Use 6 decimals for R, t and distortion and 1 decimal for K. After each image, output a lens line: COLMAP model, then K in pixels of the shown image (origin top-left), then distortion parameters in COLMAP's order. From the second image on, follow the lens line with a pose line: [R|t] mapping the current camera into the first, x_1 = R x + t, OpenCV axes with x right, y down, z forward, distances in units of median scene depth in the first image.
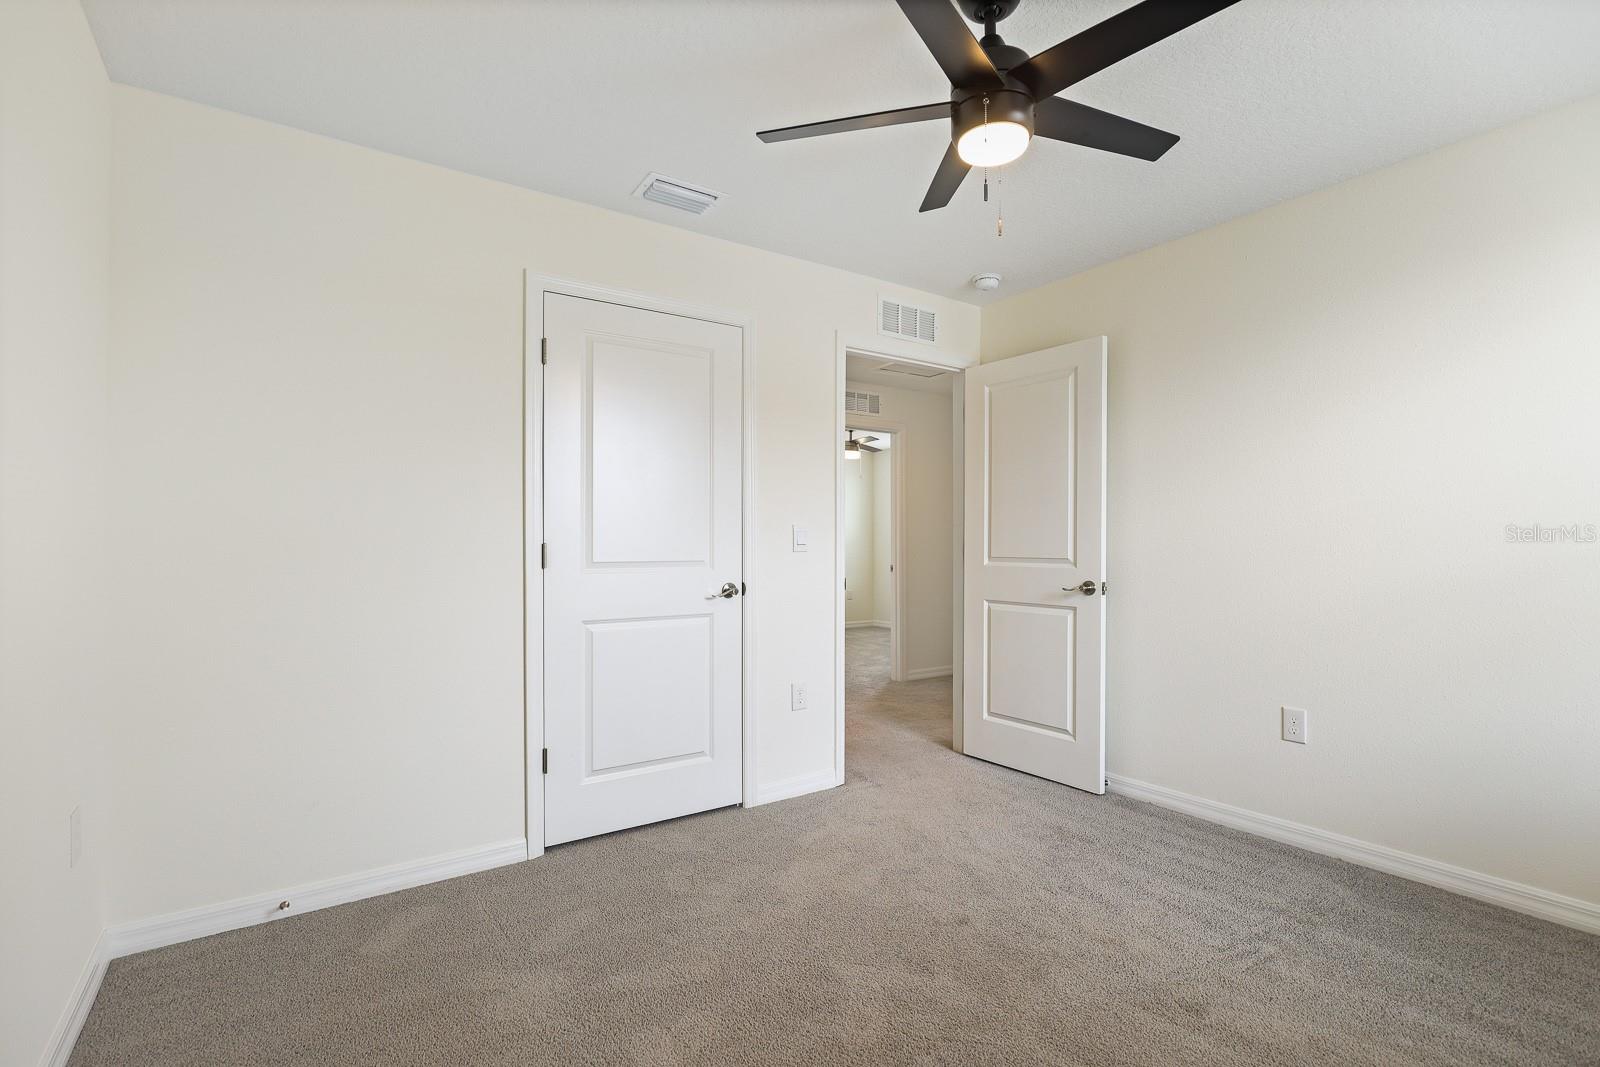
lens RADIAL K [[769.0, 0, 773.9], [0, 769.0, 546.2], [0, 0, 1]] dist [0.099572, 0.000097]
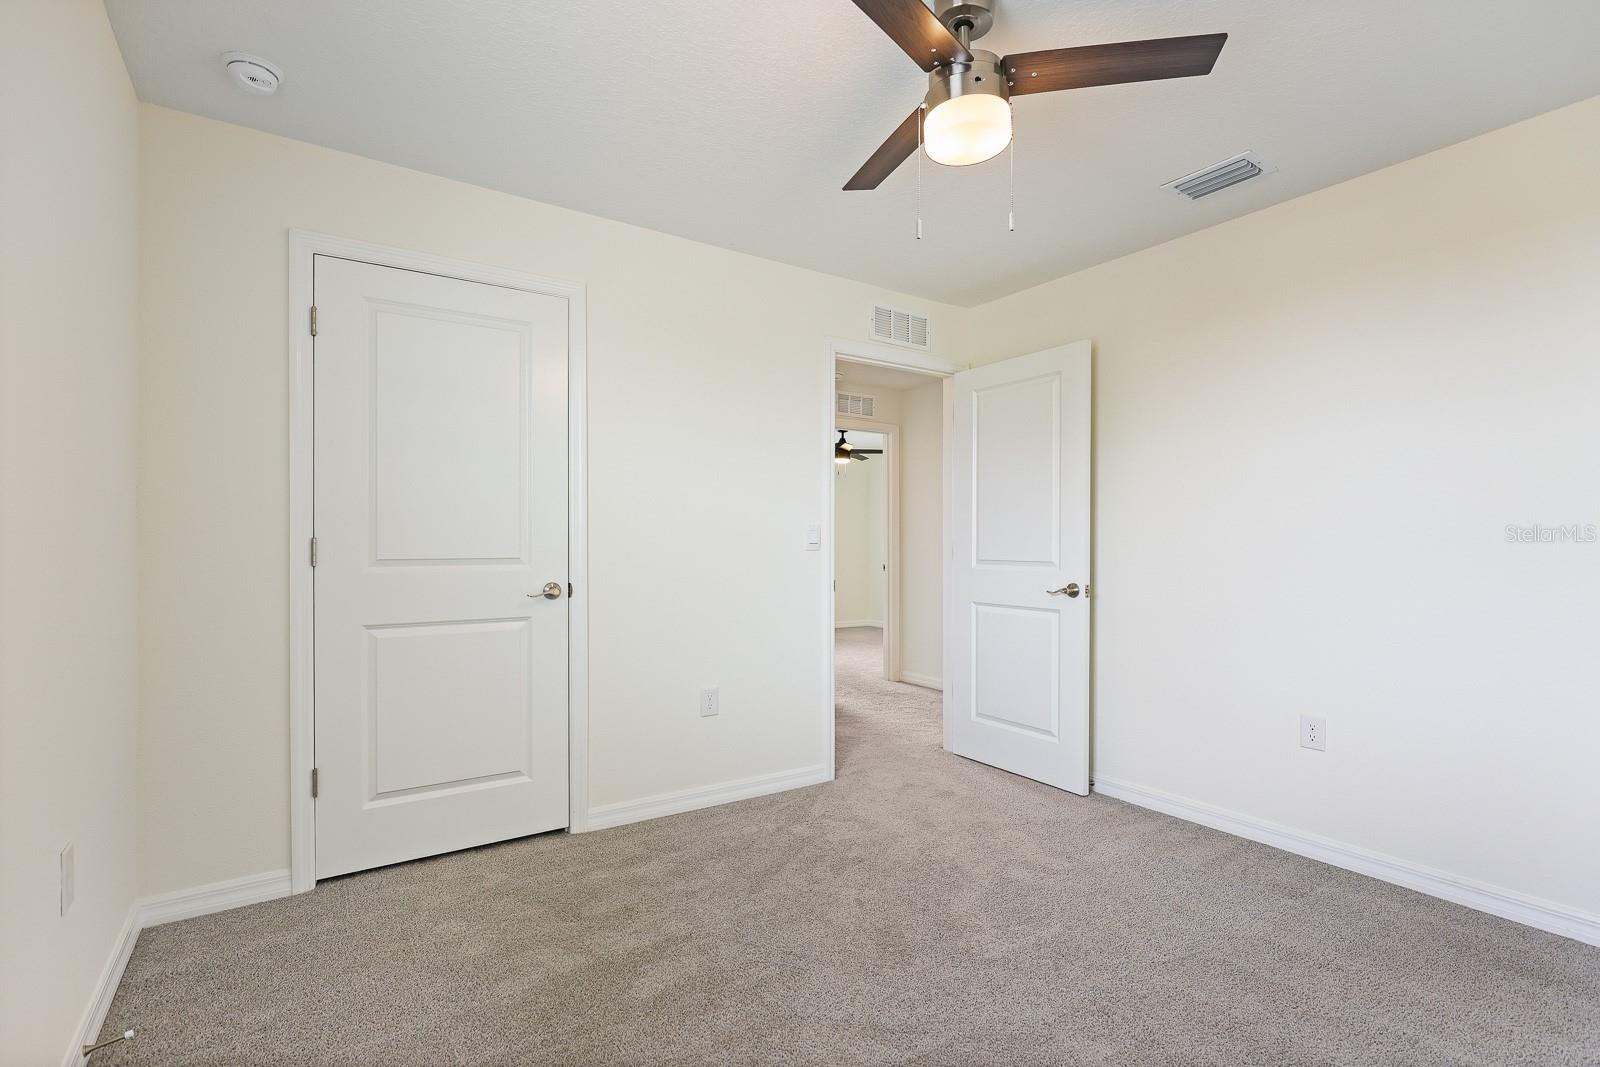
lens RADIAL K [[759.9, 0, 752.7], [0, 759.9, 534.8], [0, 0, 1]] dist [0.047494, 0.000024]
pose [[0.999768, 0.009422, -0.019346, 0.189377], [-0.009704, 0.999847, -0.014557, 0.002048], [0.019205, 0.014742, 0.999707, 0.113981]]
